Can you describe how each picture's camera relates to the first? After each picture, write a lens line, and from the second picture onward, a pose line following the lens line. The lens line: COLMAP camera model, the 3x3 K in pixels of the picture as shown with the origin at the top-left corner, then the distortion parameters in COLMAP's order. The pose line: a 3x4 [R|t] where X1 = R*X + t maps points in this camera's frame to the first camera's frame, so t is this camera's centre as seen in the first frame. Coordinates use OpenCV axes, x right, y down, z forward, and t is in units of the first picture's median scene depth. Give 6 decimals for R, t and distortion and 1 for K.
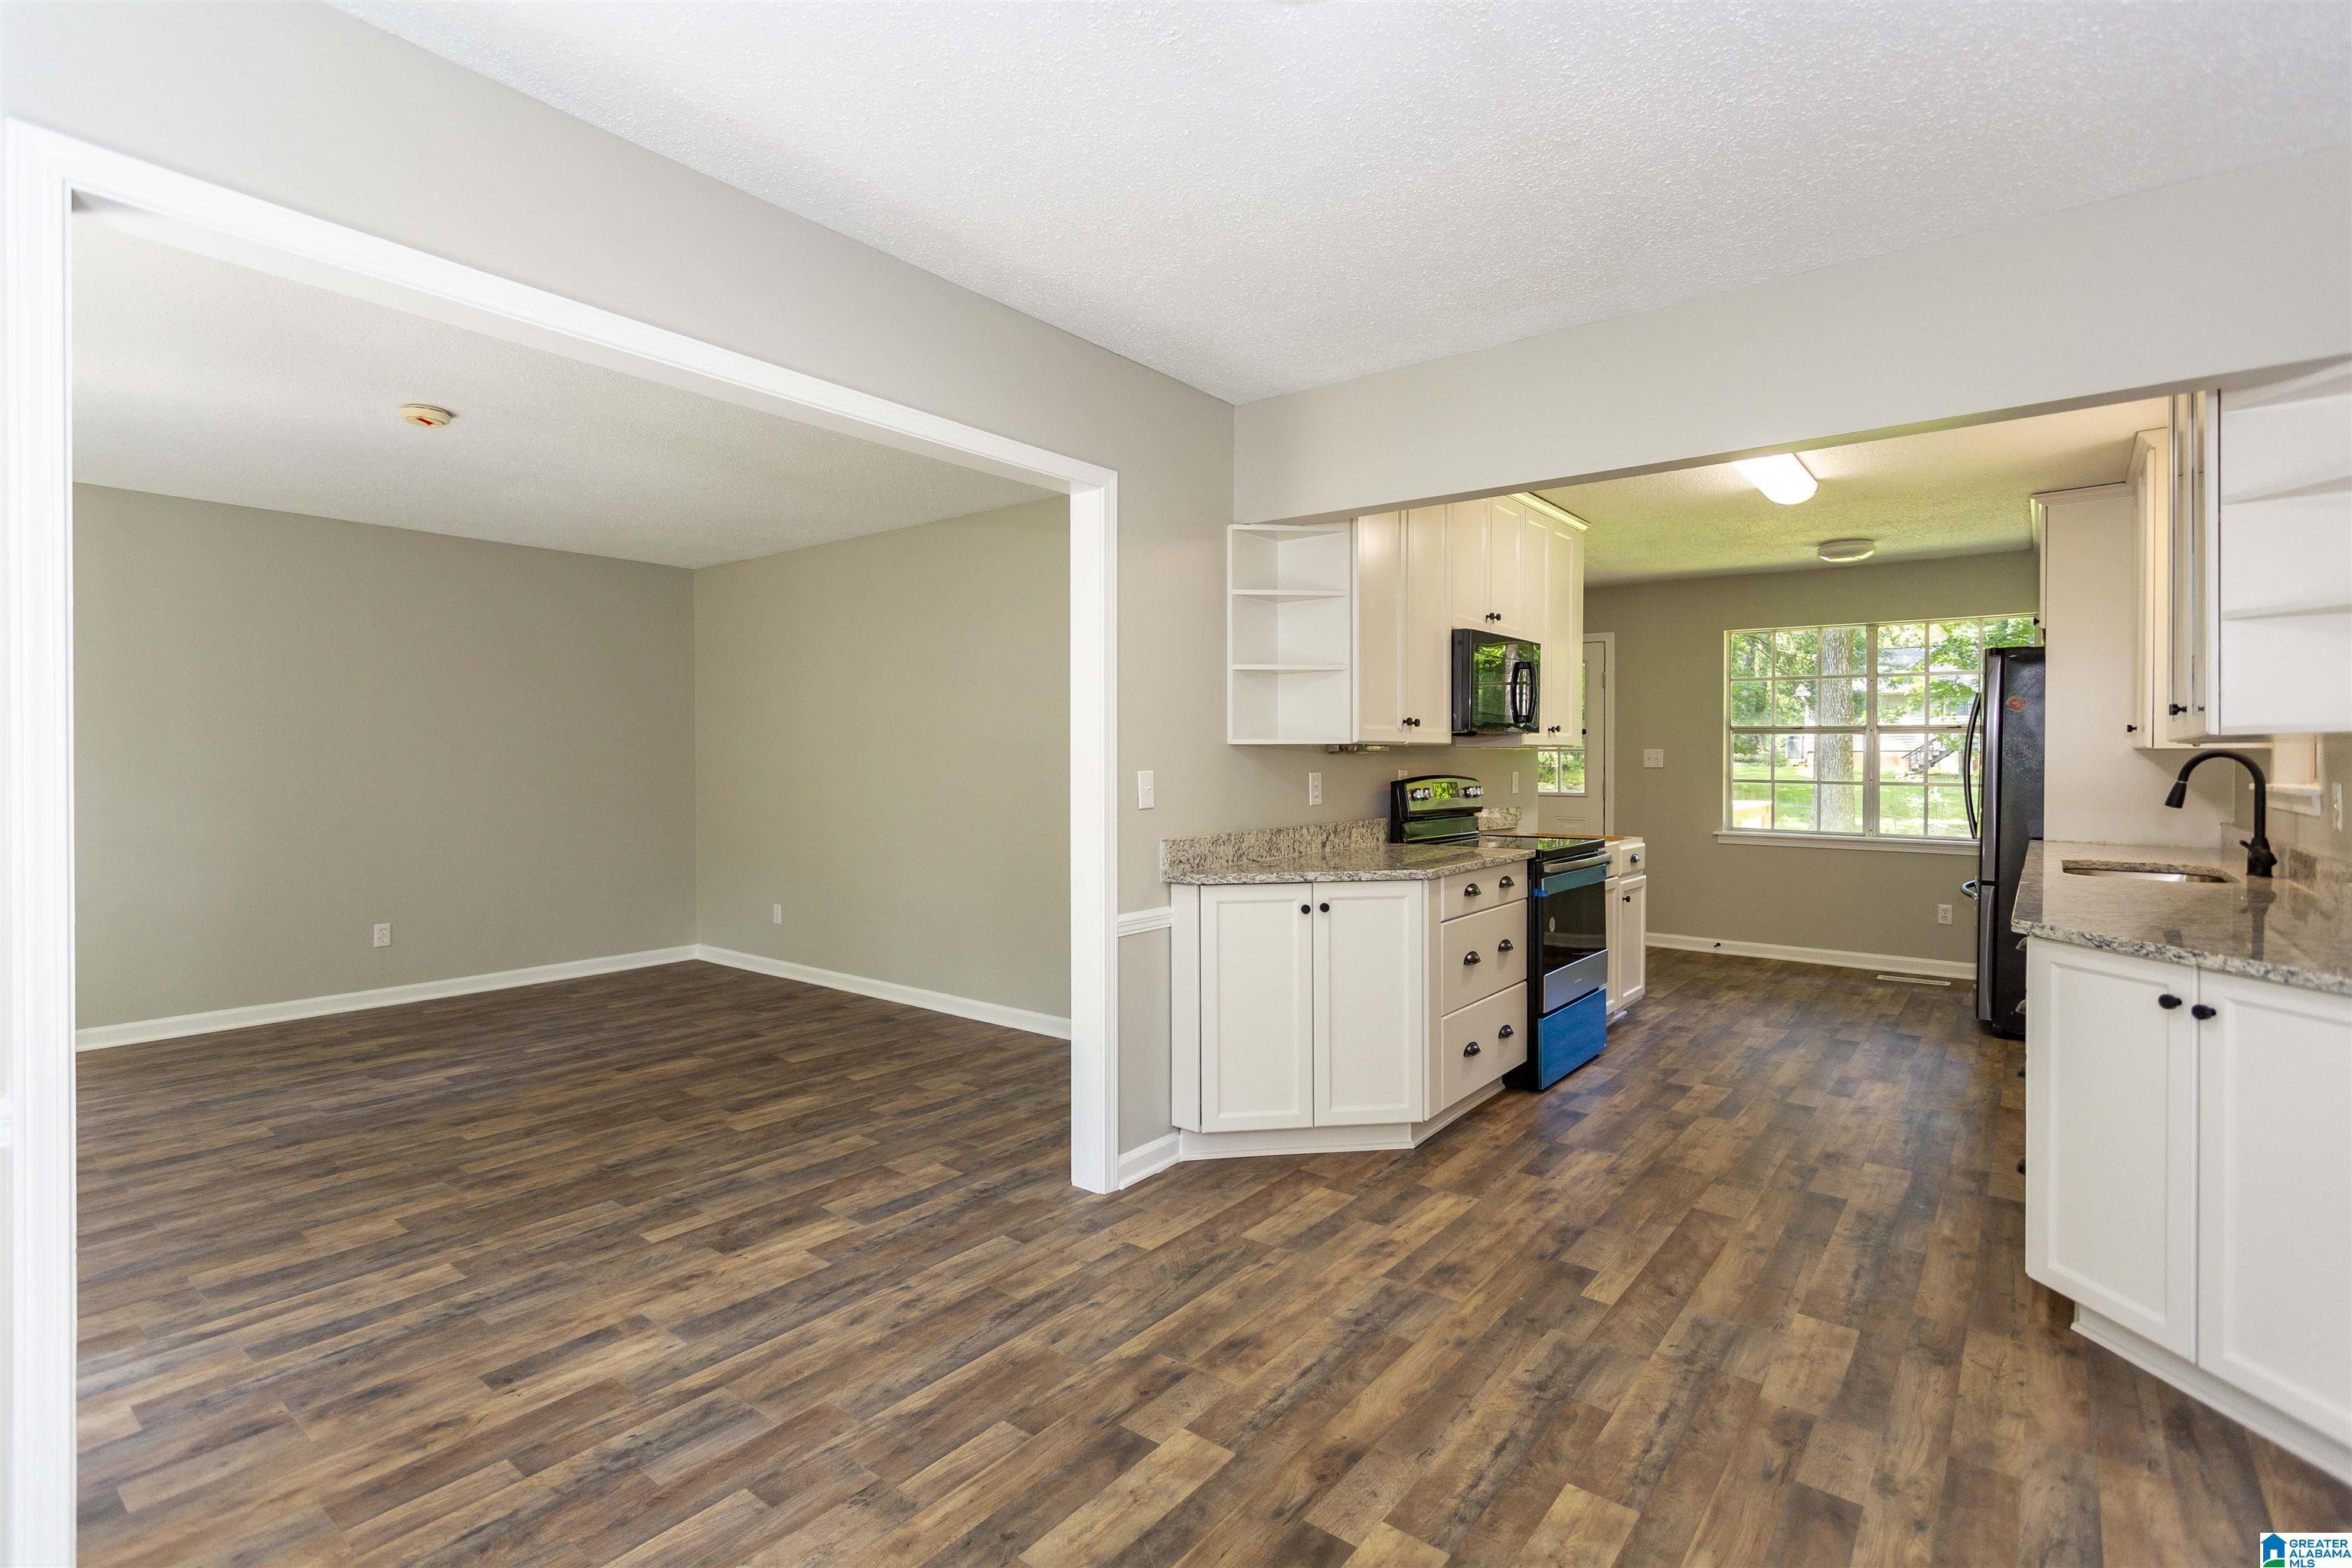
lens RADIAL K [[1110.1, 0, 1191.2], [0, 1110.1, 761.0], [0, 0, 1]] dist [-0.002229, 0.000153]
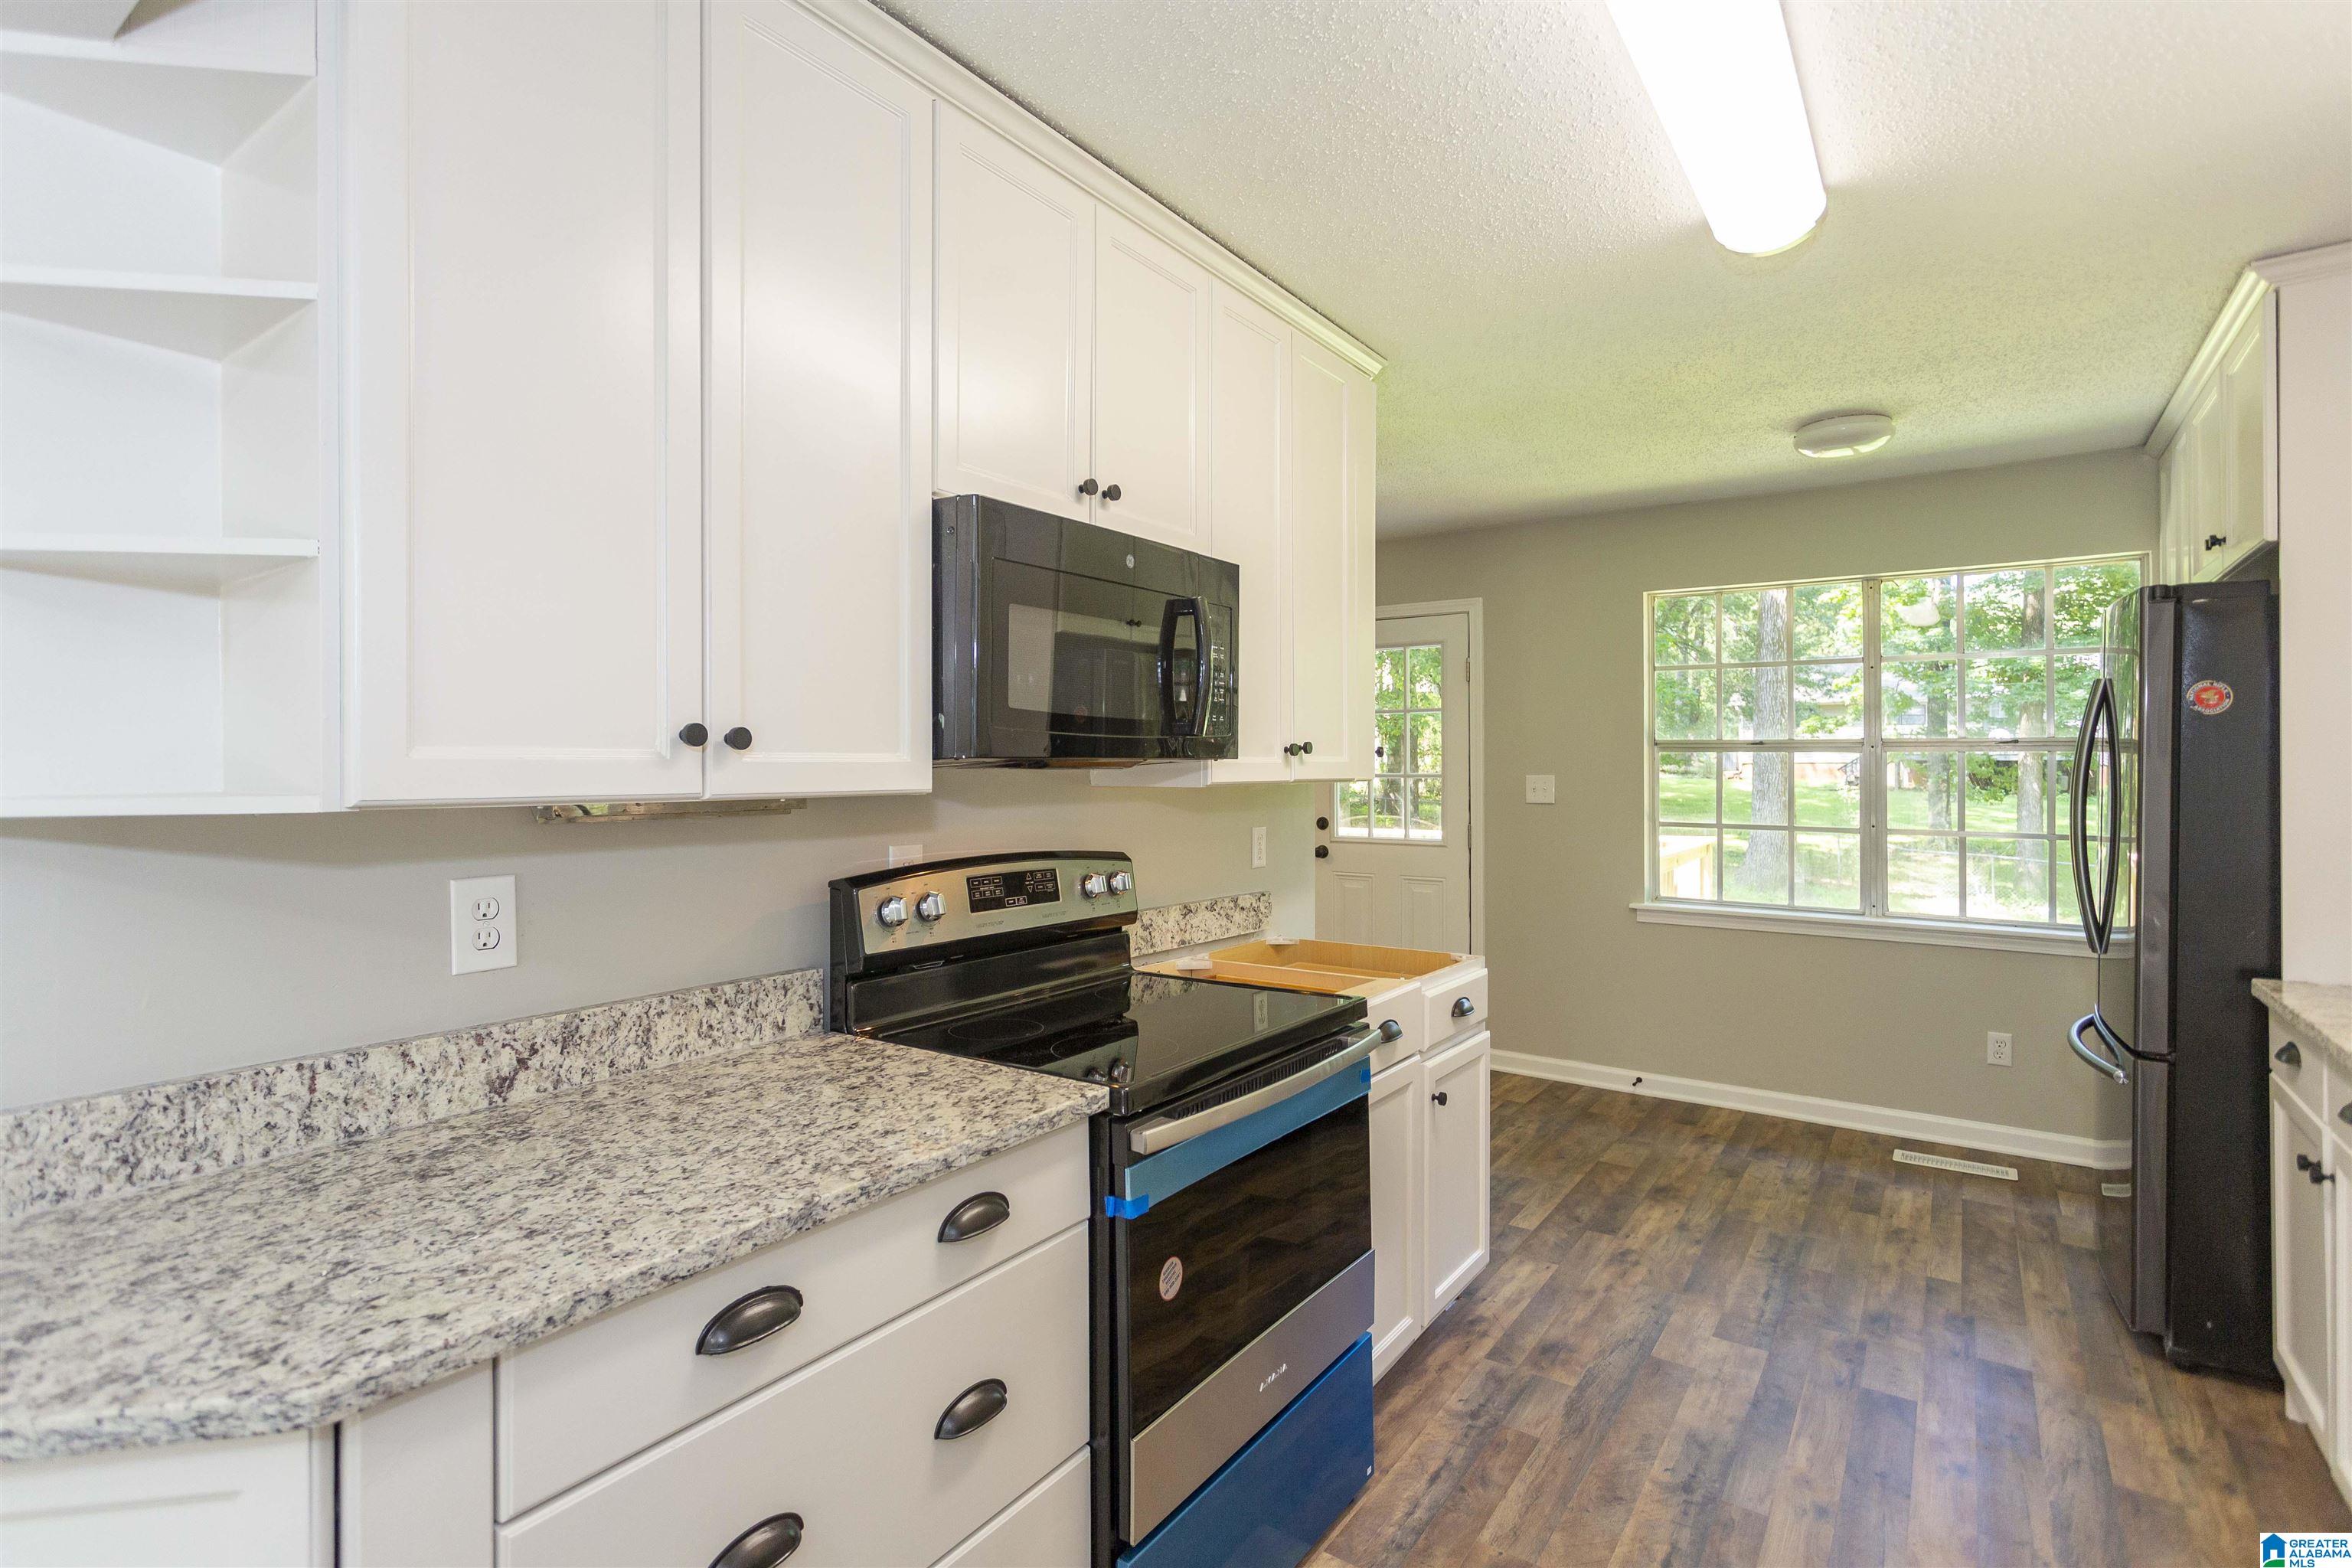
lens RADIAL K [[1086.8, 0, 1183.4], [0, 1086.8, 764.1], [0, 0, 1]] dist [-0.016955, 0.000002]
pose [[0.999356, -0.003404, 0.035725, 0.234988], [0.003697, 0.999960, -0.008140, -0.016380], [-0.035696, 0.008267, 0.999328, 0.471713]]
